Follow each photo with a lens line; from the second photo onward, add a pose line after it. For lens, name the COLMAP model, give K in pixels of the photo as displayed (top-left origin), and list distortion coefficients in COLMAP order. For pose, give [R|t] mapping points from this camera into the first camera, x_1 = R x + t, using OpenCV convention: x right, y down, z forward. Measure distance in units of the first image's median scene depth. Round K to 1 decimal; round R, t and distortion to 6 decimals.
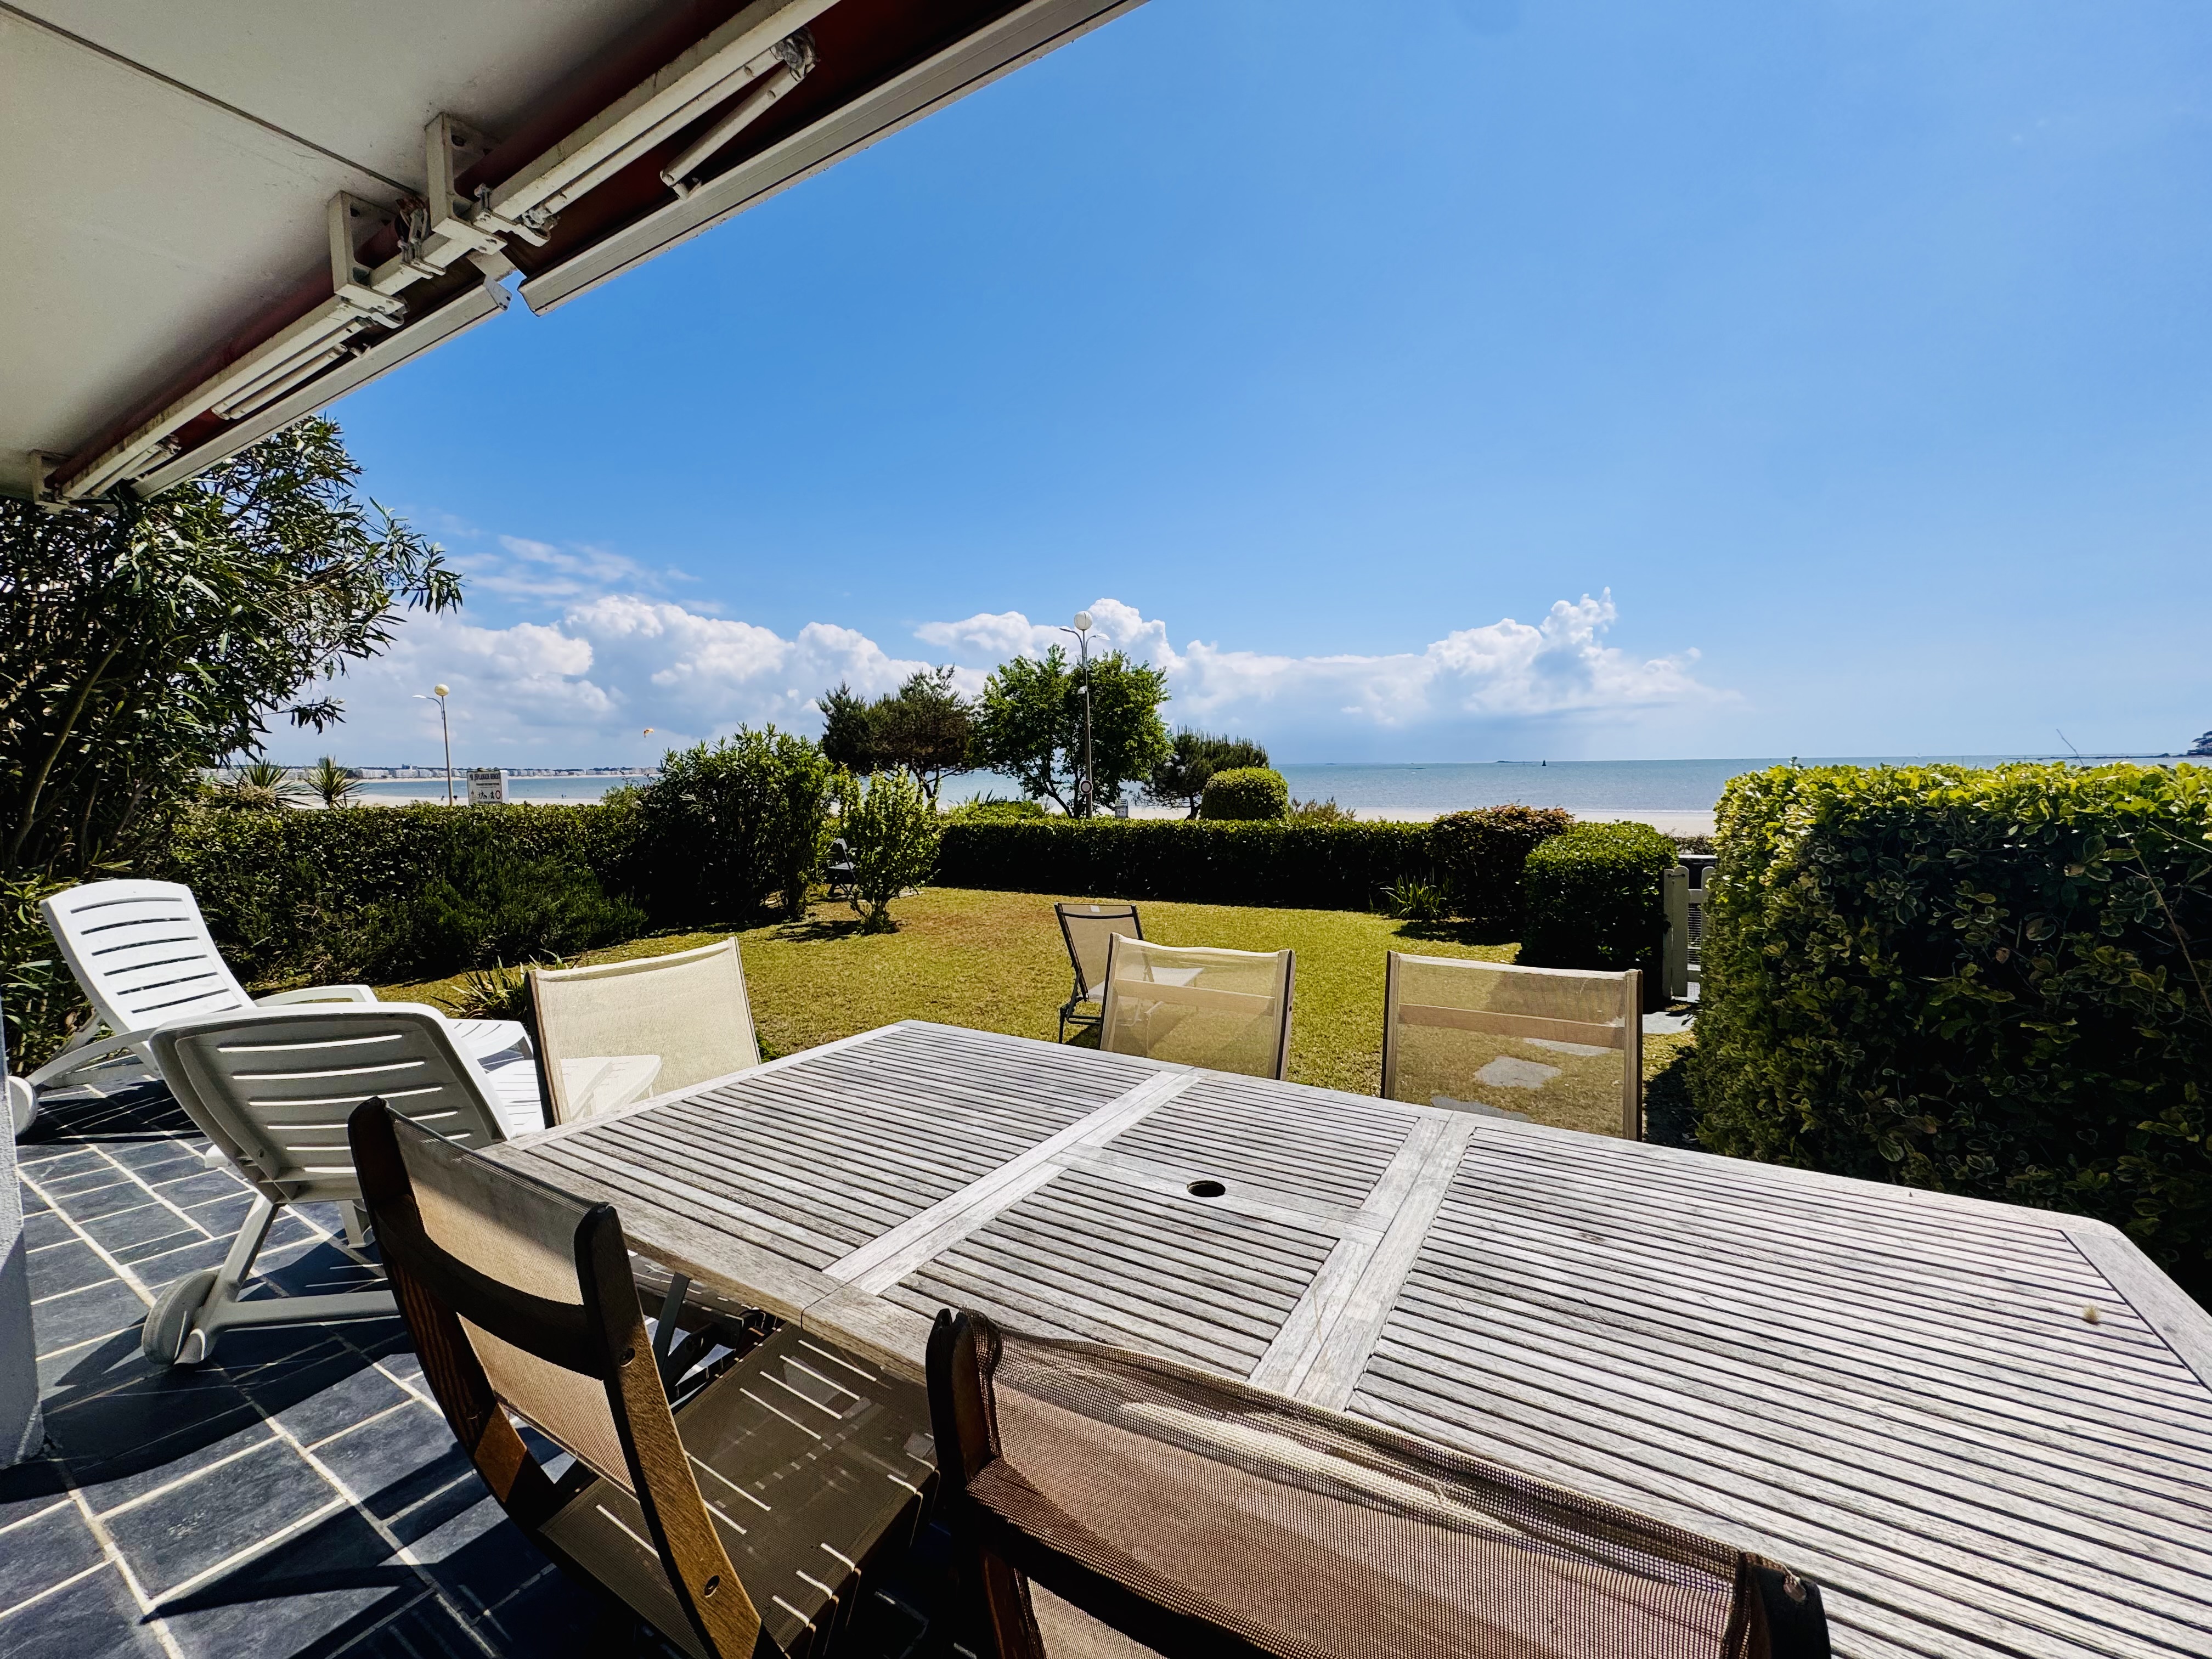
lens RADIAL K [[885.4, 0, 1100.4], [0, 885.4, 846.5], [0, 0, 1]] dist [-0.004443, 0.001791]
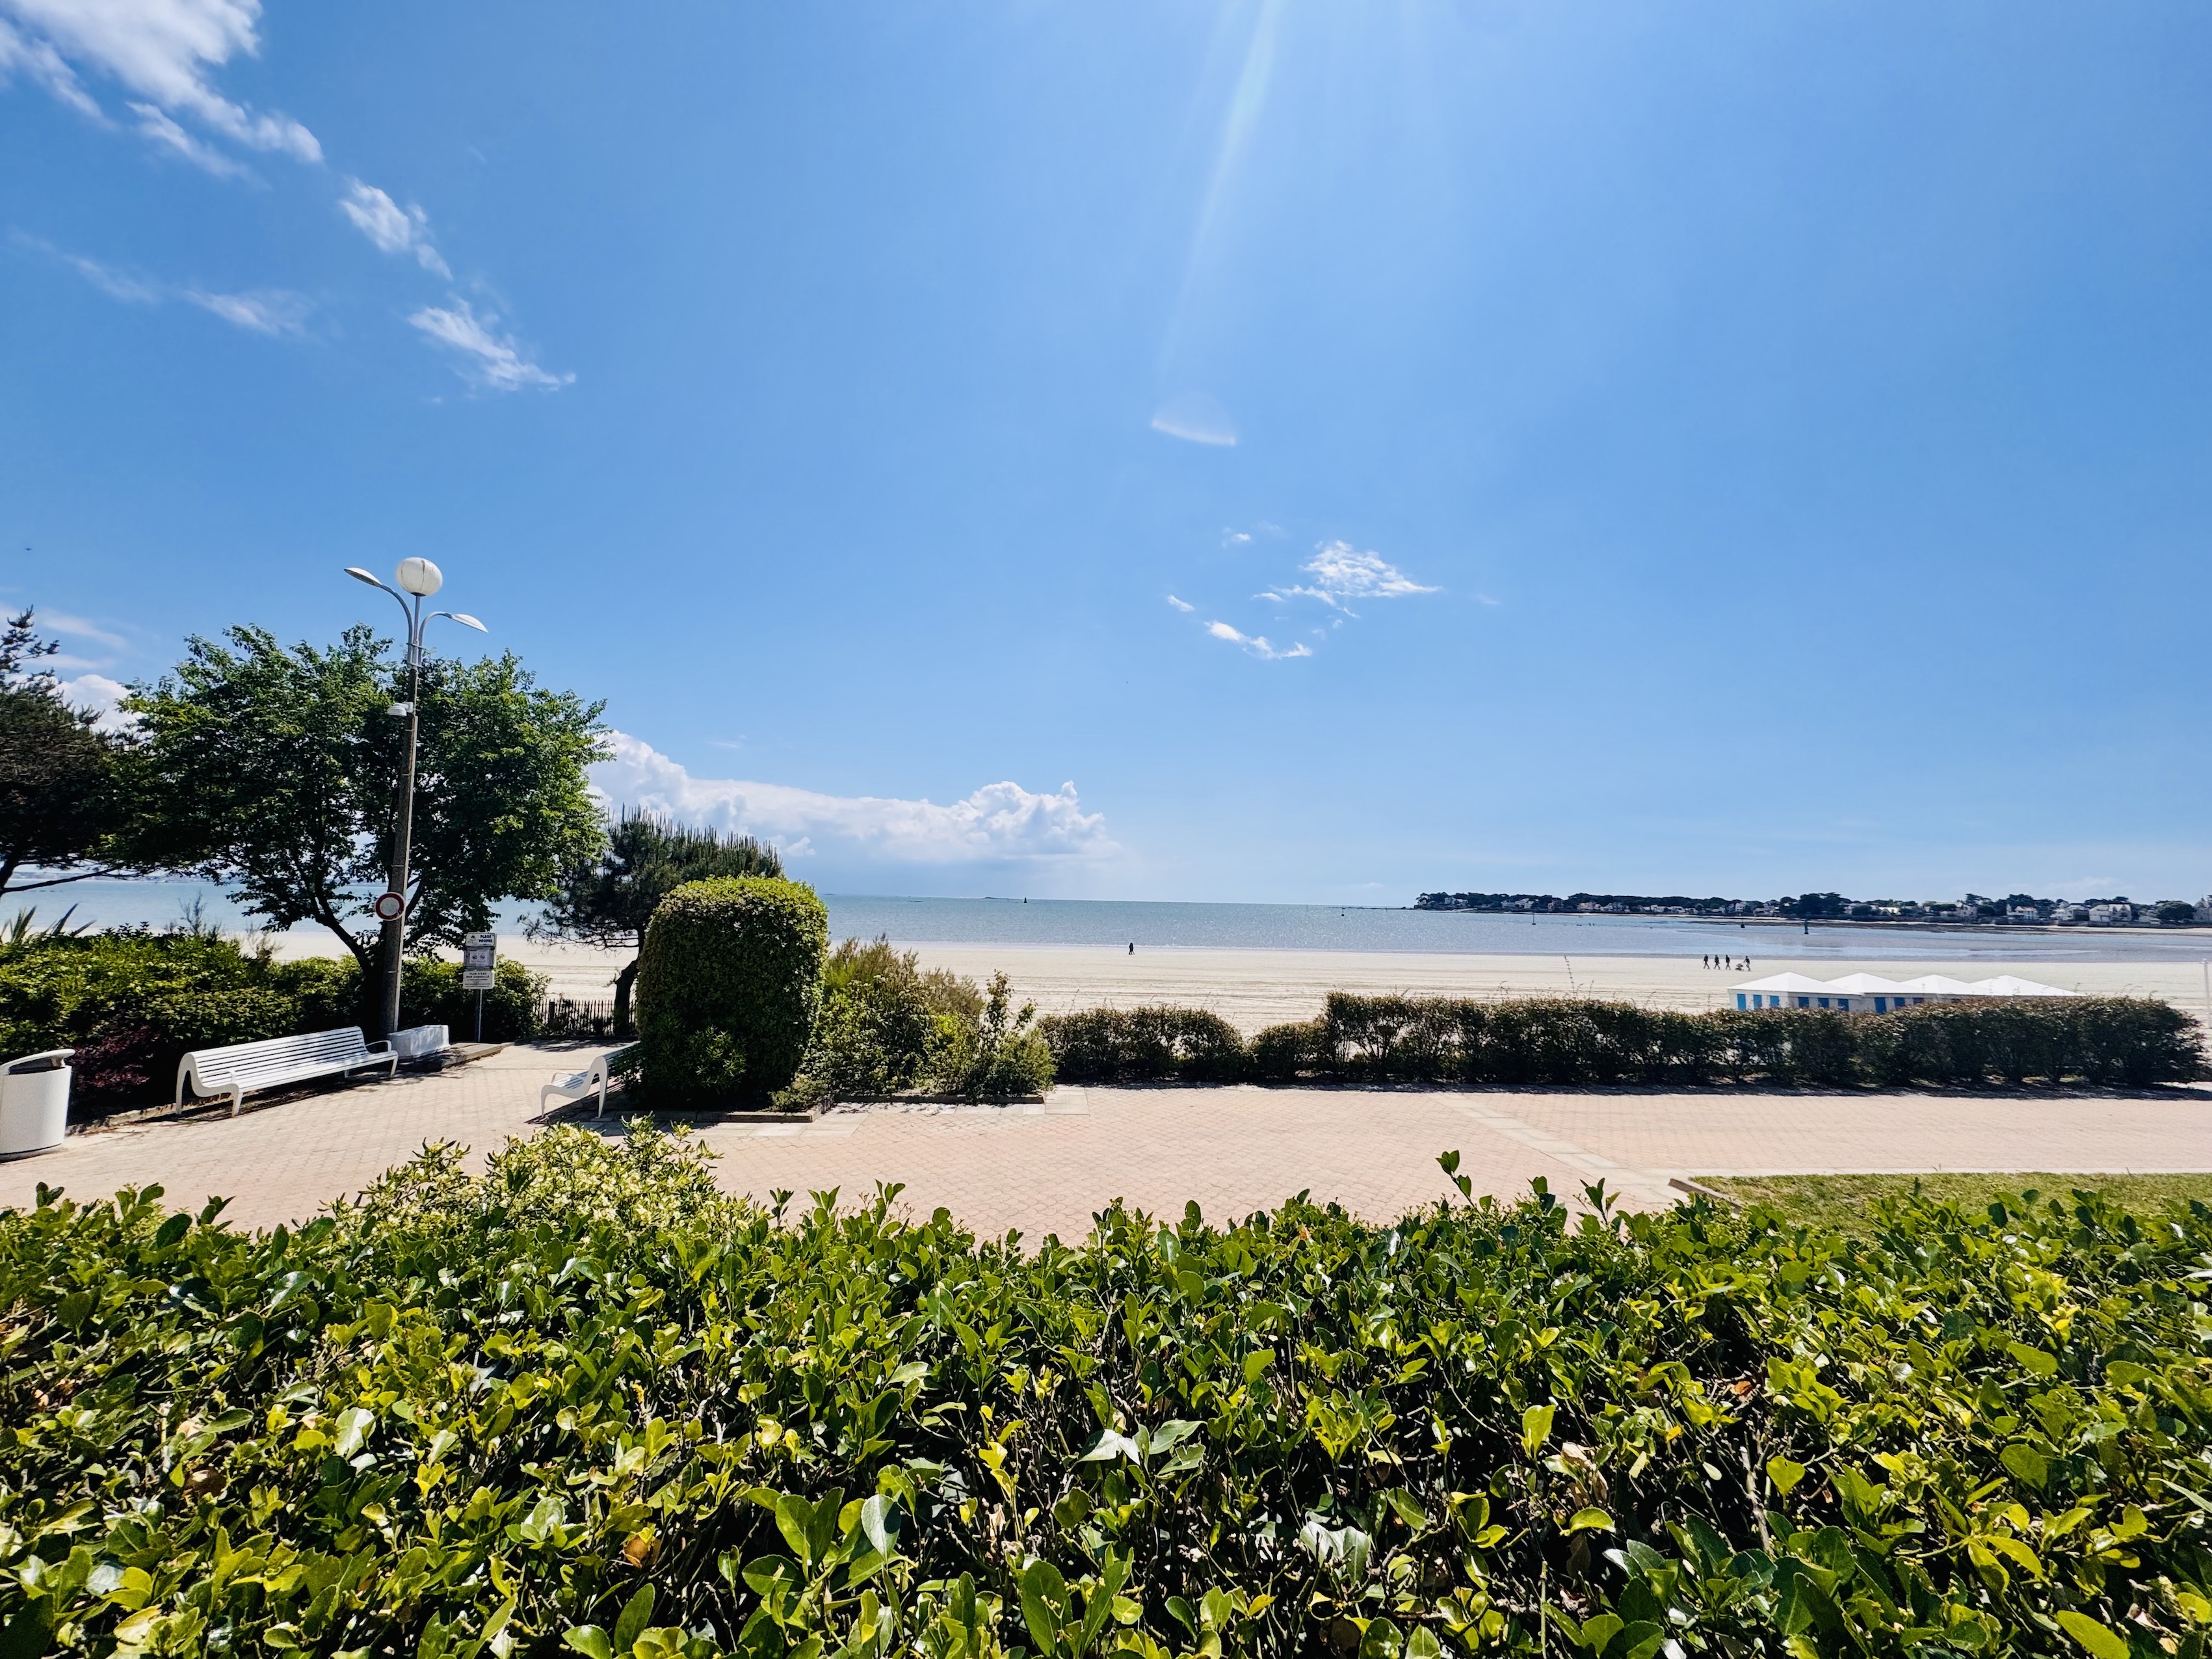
lens RADIAL K [[885.5, 0, 1102.9], [0, 885.5, 845.0], [0, 0, 1]] dist [-0.004443, 0.001791]
pose [[0.850376, 0.064451, 0.522213, 0.058600], [0.014186, 0.989301, -0.145200, -0.024421], [-0.525984, 0.130883, 0.840364, 0.382206]]
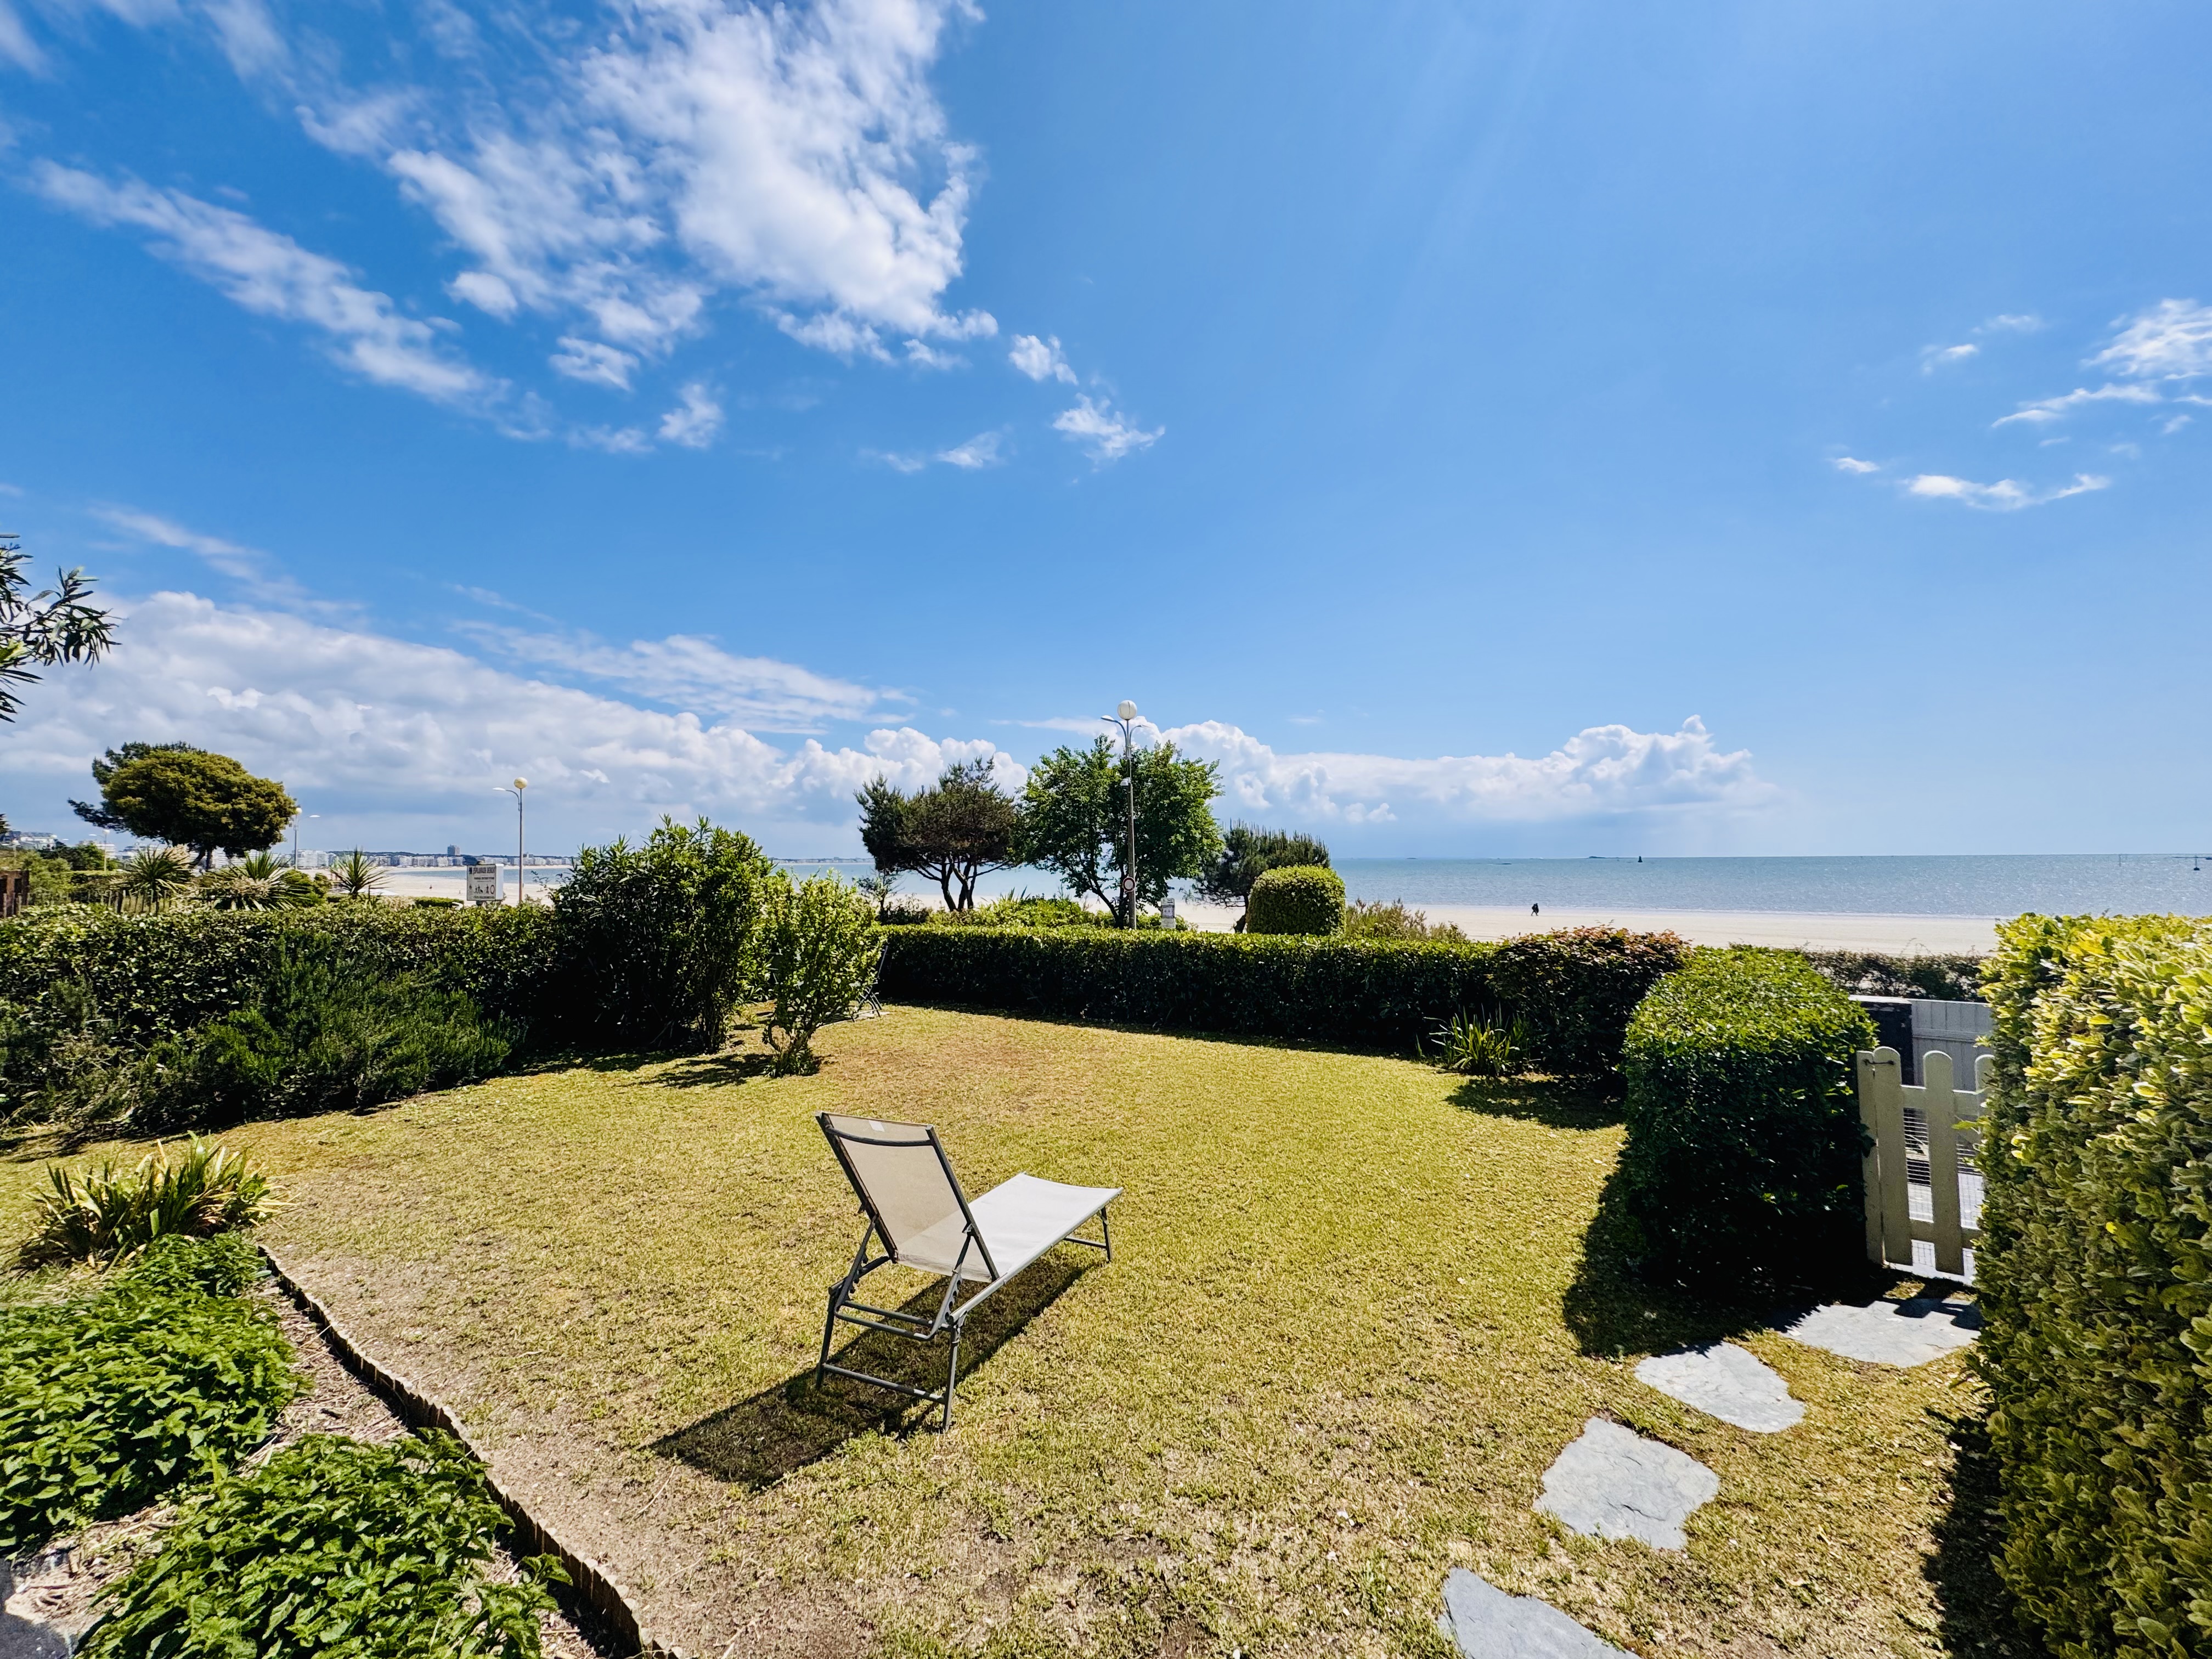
lens RADIAL K [[885.4, 0, 1099.2], [0, 885.4, 843.1], [0, 0, 1]] dist [-0.004443, 0.001791]
pose [[0.996187, 0.005442, -0.087079, 0.032776], [-0.014818, 0.994107, -0.107386, -0.009789], [0.085981, 0.108267, 0.990397, 0.066862]]
